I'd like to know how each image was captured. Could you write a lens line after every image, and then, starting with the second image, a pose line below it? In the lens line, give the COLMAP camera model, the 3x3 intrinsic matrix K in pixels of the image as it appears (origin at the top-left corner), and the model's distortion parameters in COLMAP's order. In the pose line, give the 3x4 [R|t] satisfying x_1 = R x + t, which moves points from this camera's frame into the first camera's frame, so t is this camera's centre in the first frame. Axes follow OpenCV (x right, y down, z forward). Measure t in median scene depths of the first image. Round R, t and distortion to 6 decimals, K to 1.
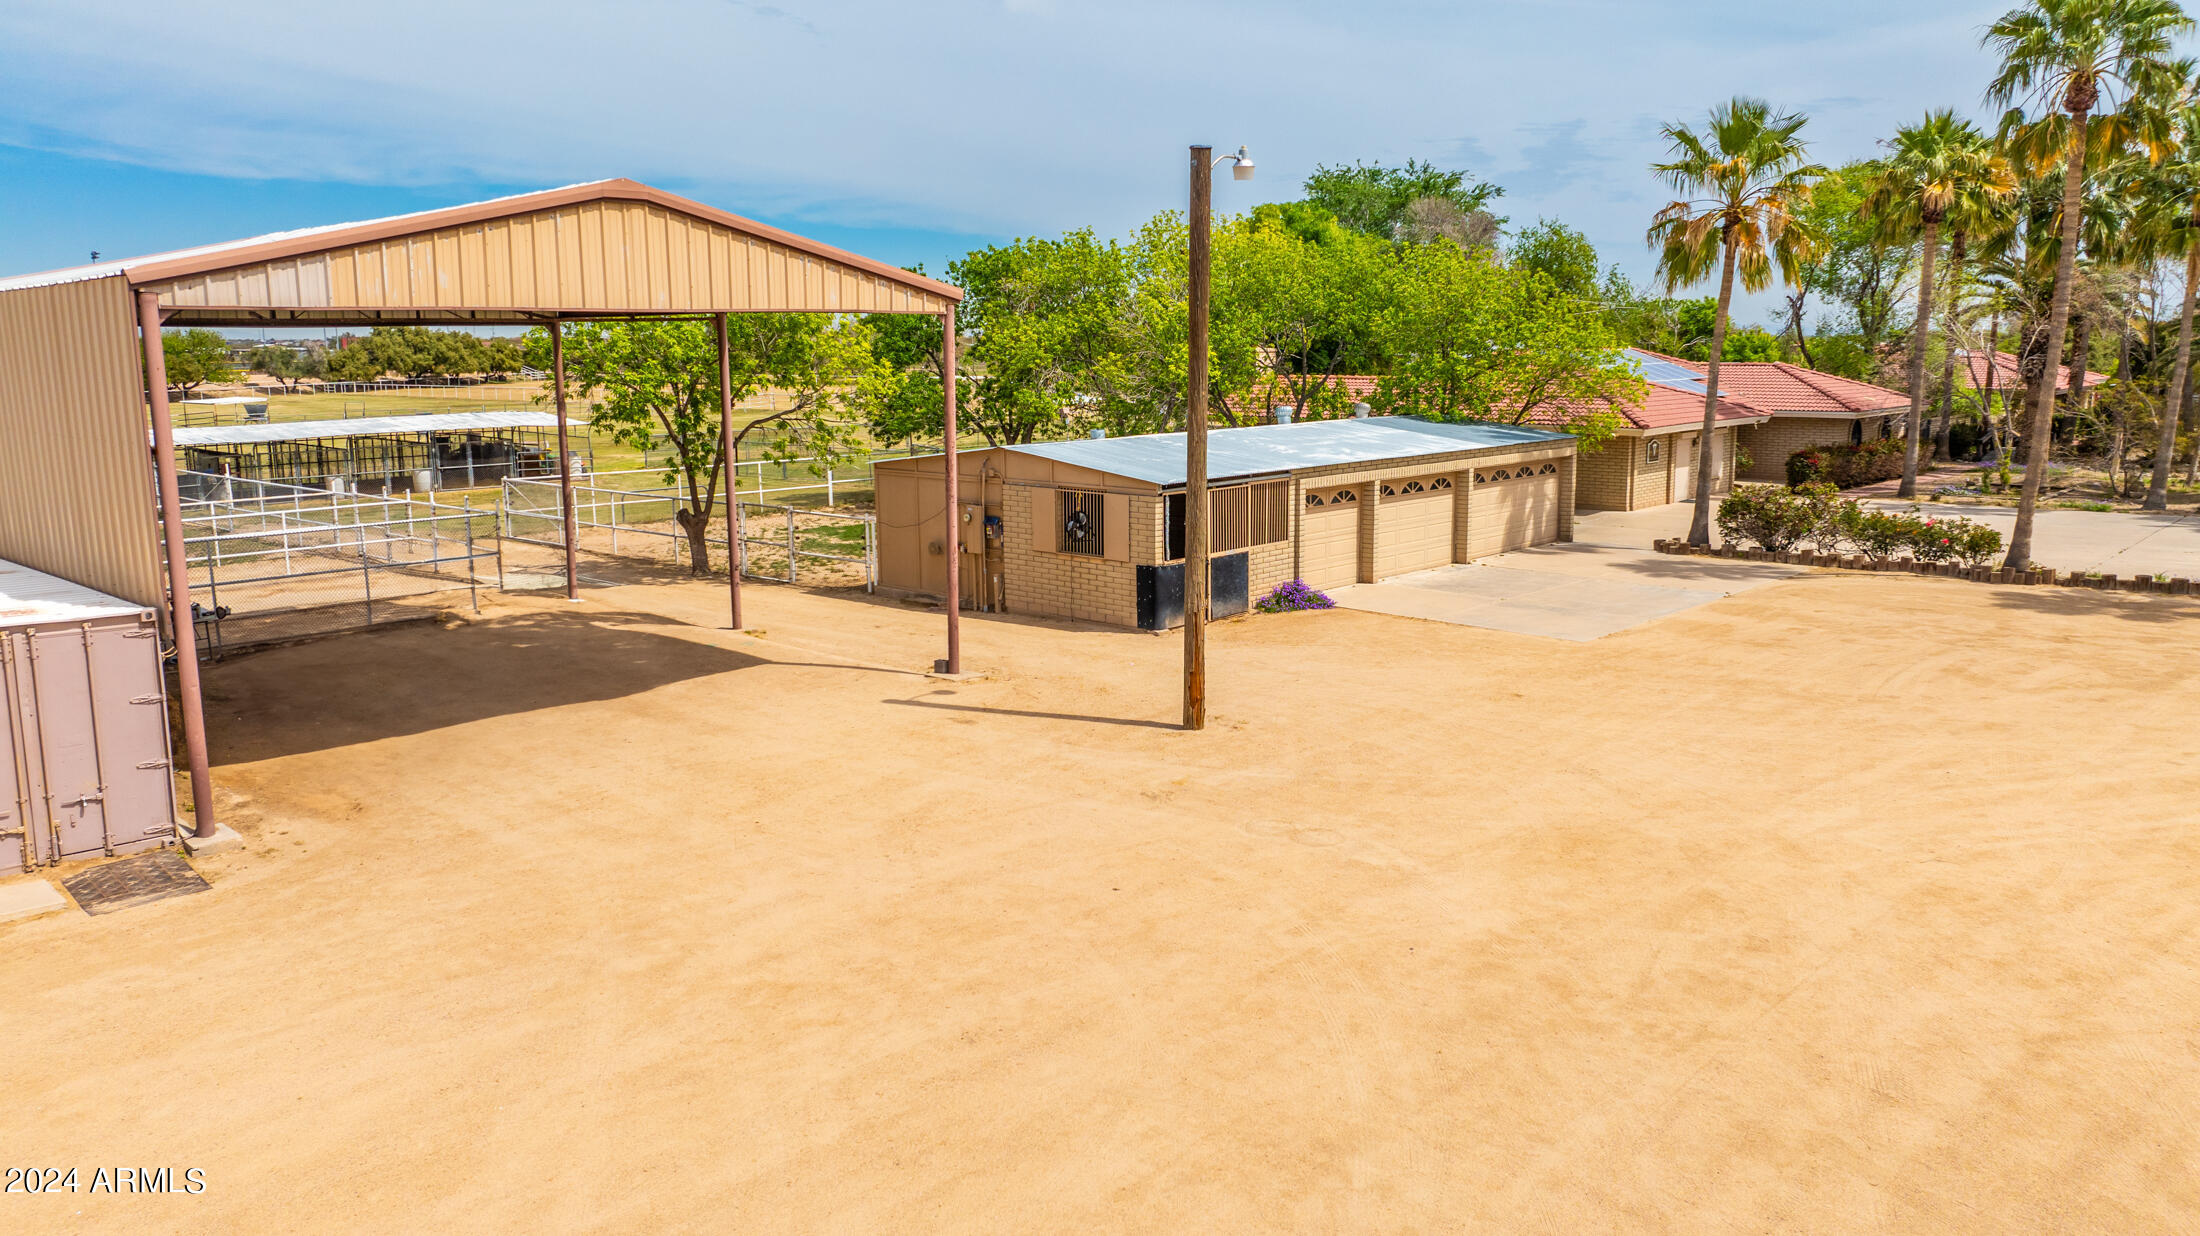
lens RADIAL K [[1539.5, 0, 1100.0], [0, 1539.5, 618.0], [0, 0, 1]] dist [-0.018717, 0.001310]
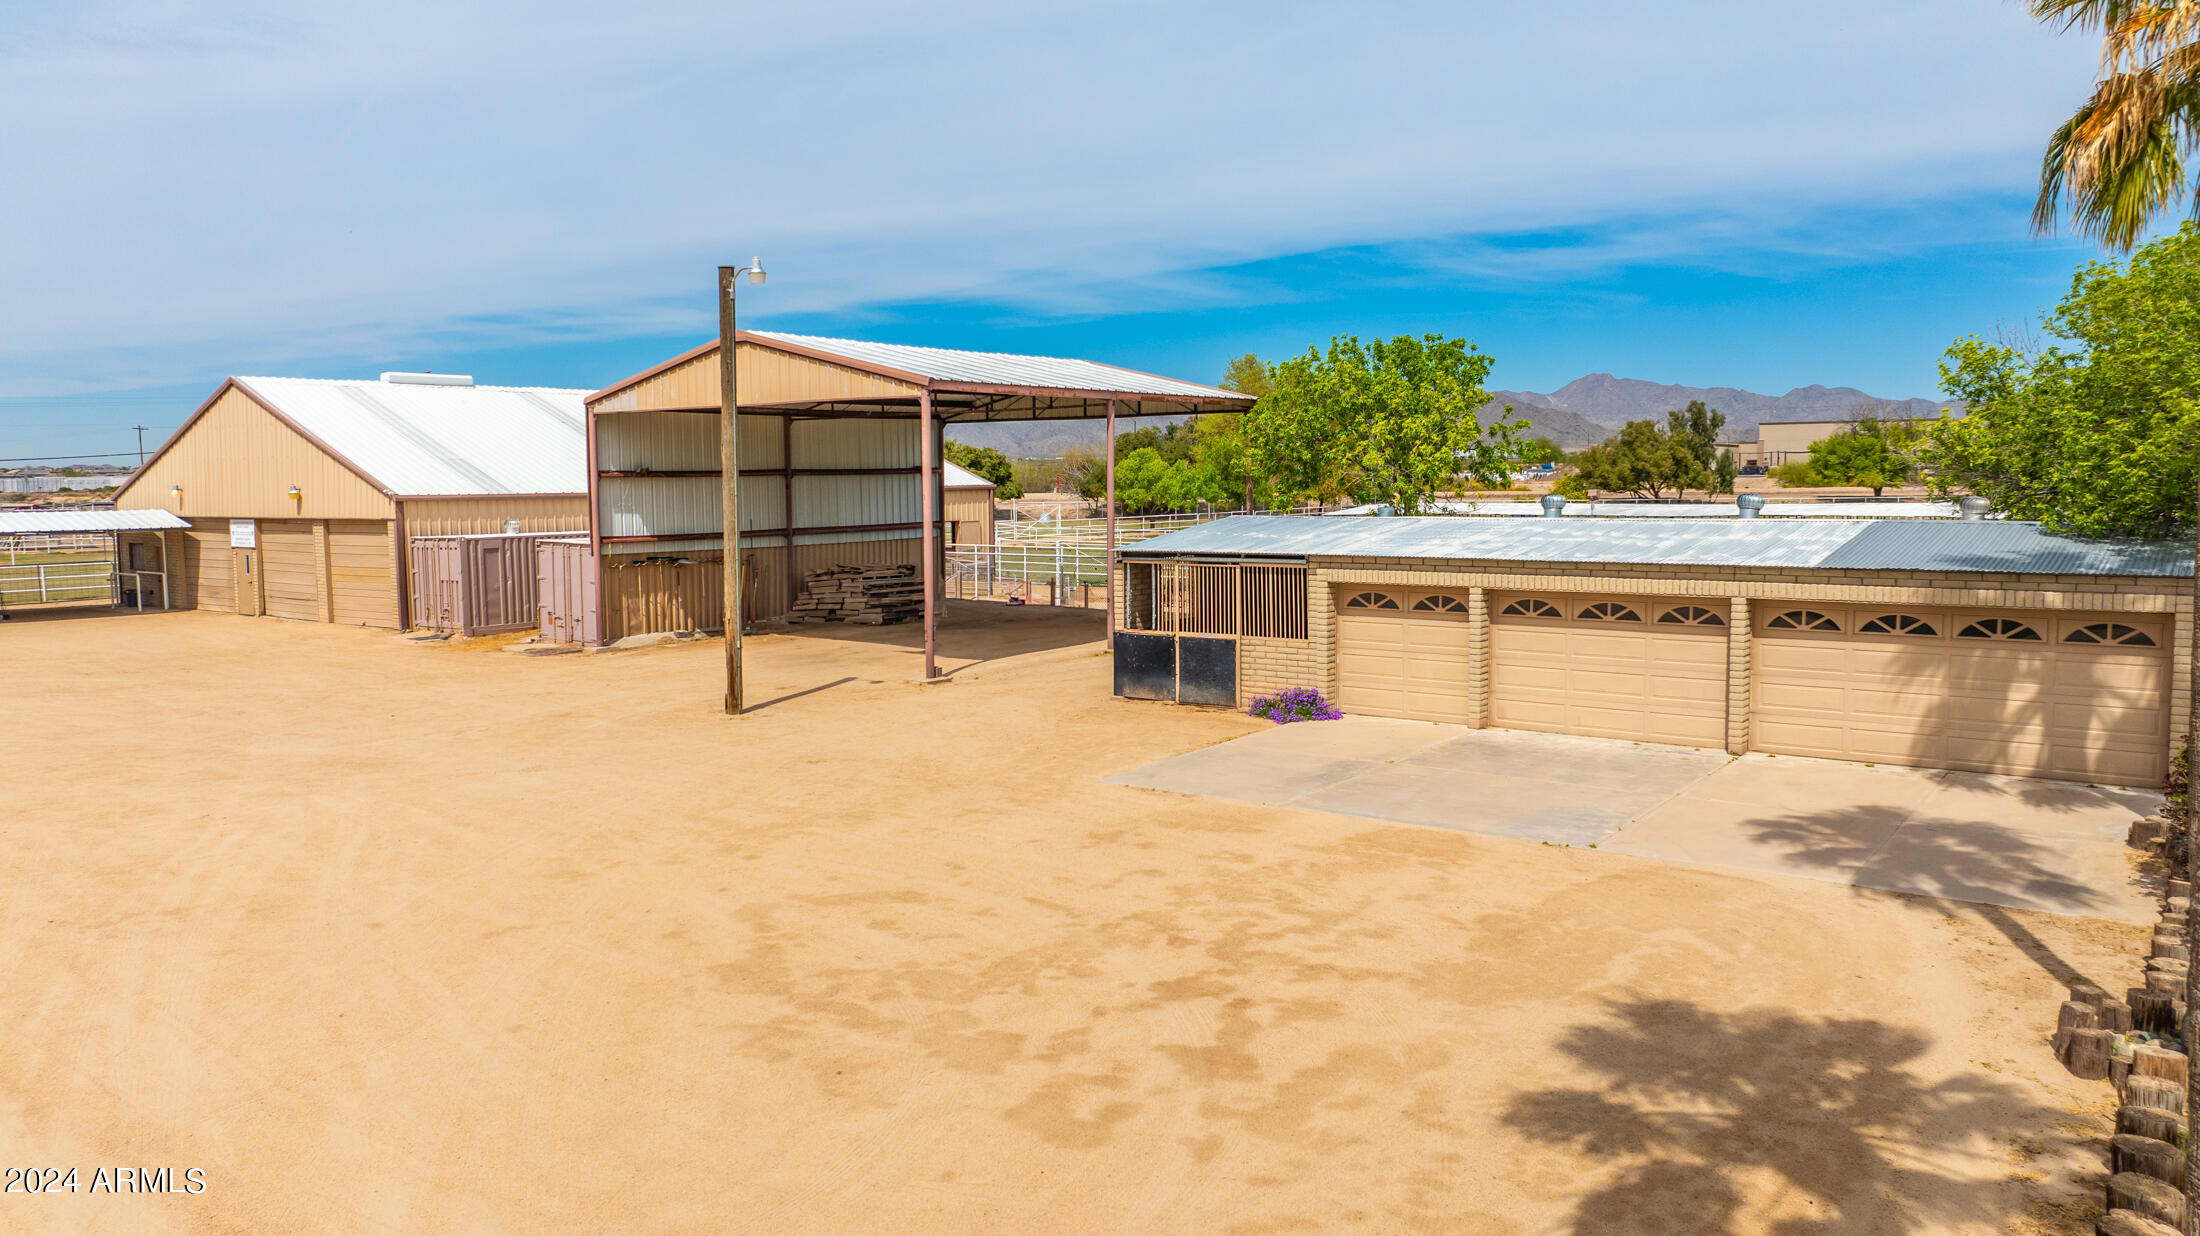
lens RADIAL K [[1539.5, 0, 1100.0], [0, 1539.5, 618.0], [0, 0, 1]] dist [-0.018717, 0.001310]
pose [[0.098785, 0.101381, -0.989931, 0.834975], [-0.163128, 0.982989, 0.084392, -0.102062], [0.981647, 0.153149, 0.113643, 0.708521]]
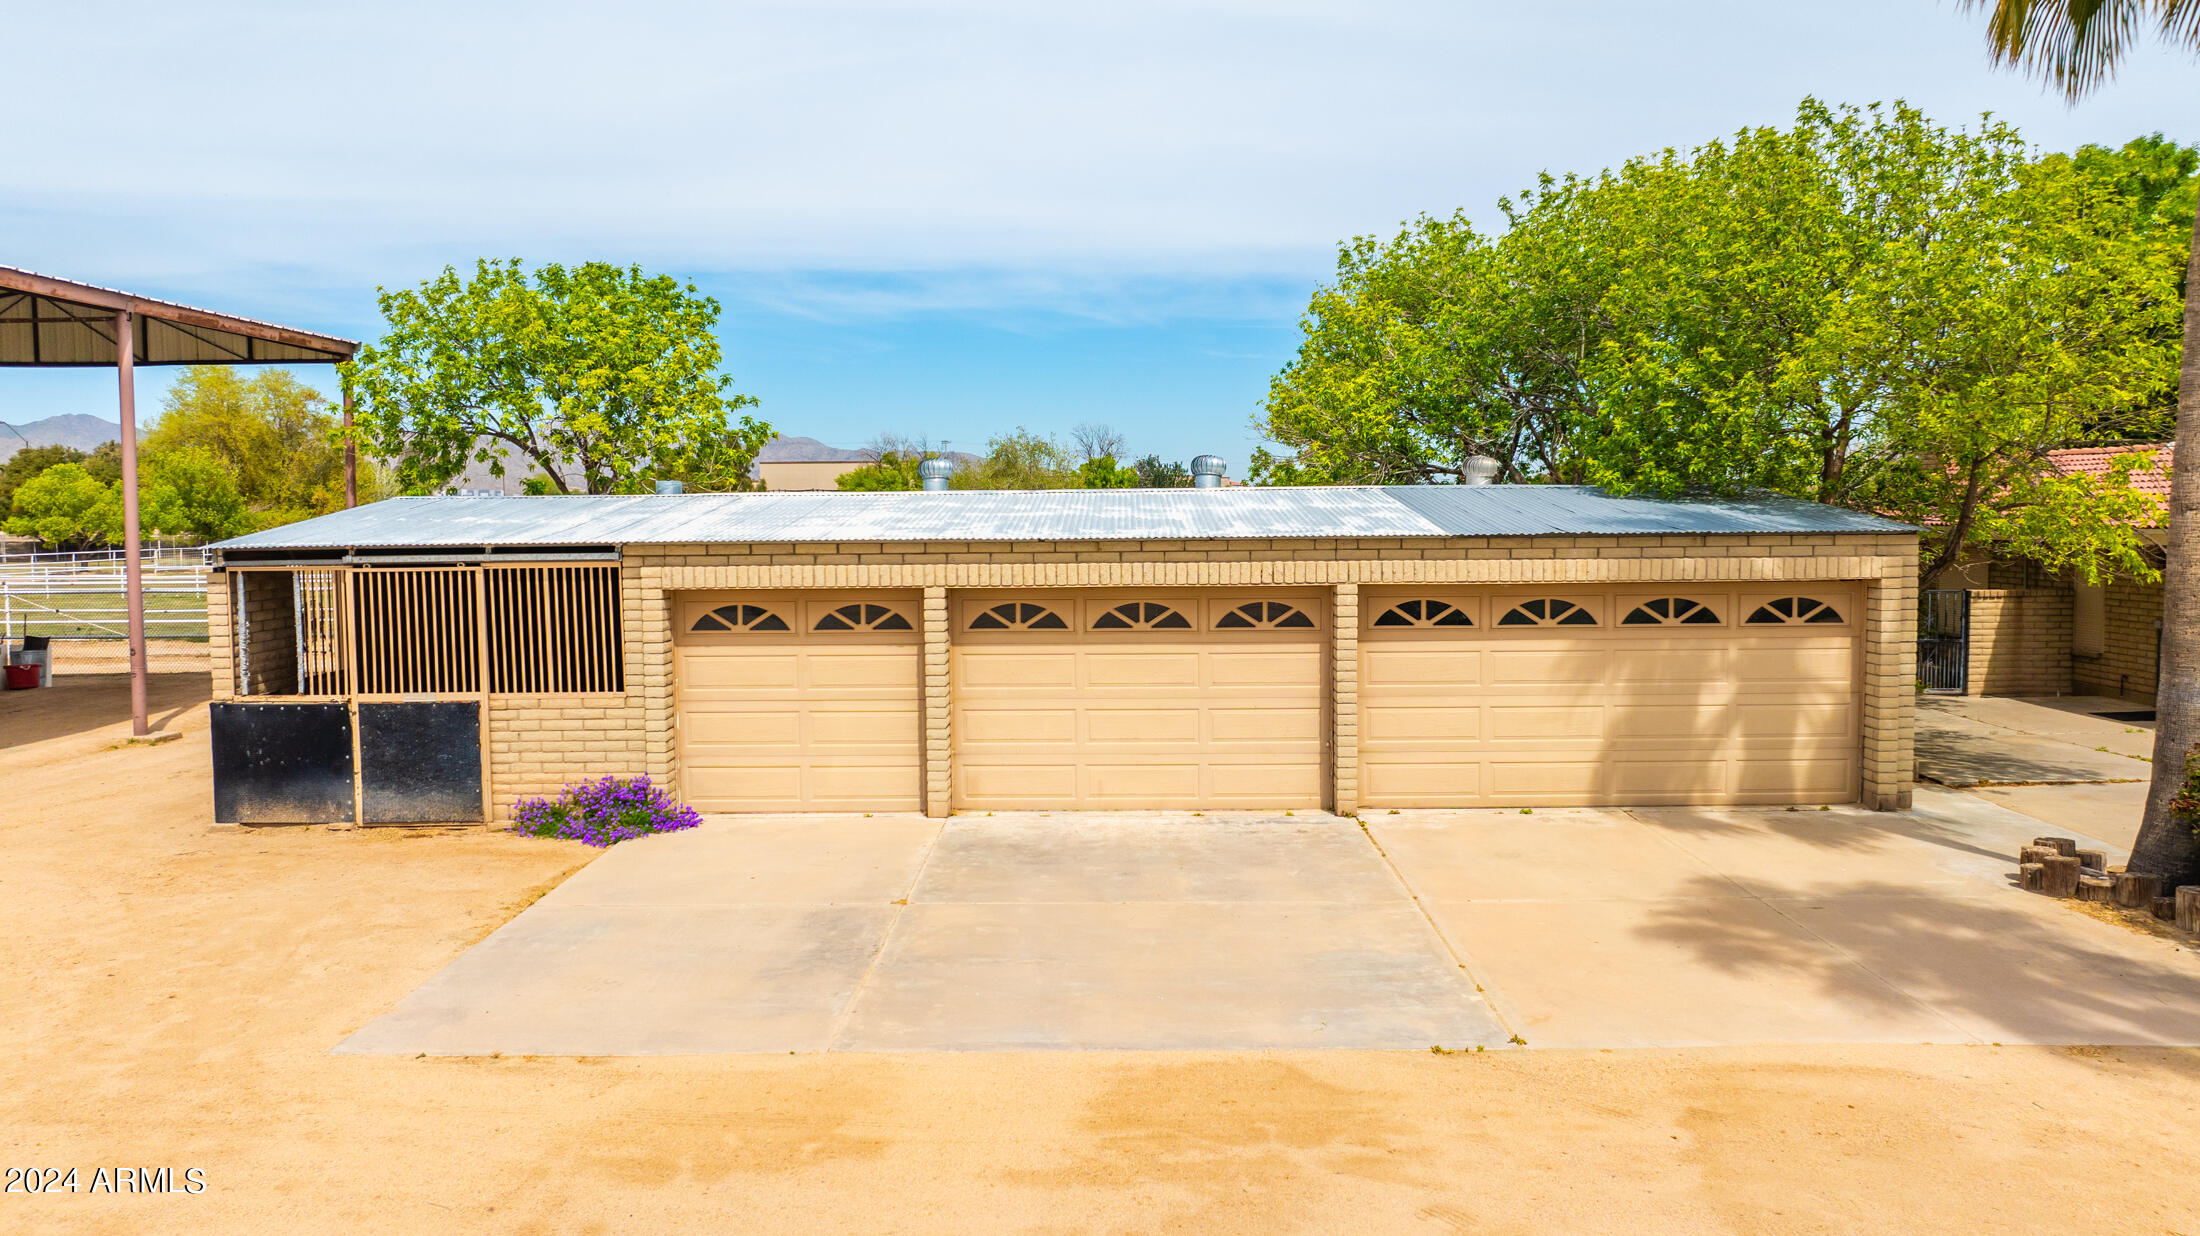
lens RADIAL K [[1584.0, 0, 1100.0], [0, 1584.0, 618.0], [0, 0, 1]] dist [-0.035166, 0.002153]
pose [[0.678823, 0.073288, -0.730636, 0.517346], [-0.126807, 0.991758, -0.018333, -0.074470], [0.723270, 0.105095, 0.682521, 0.688473]]
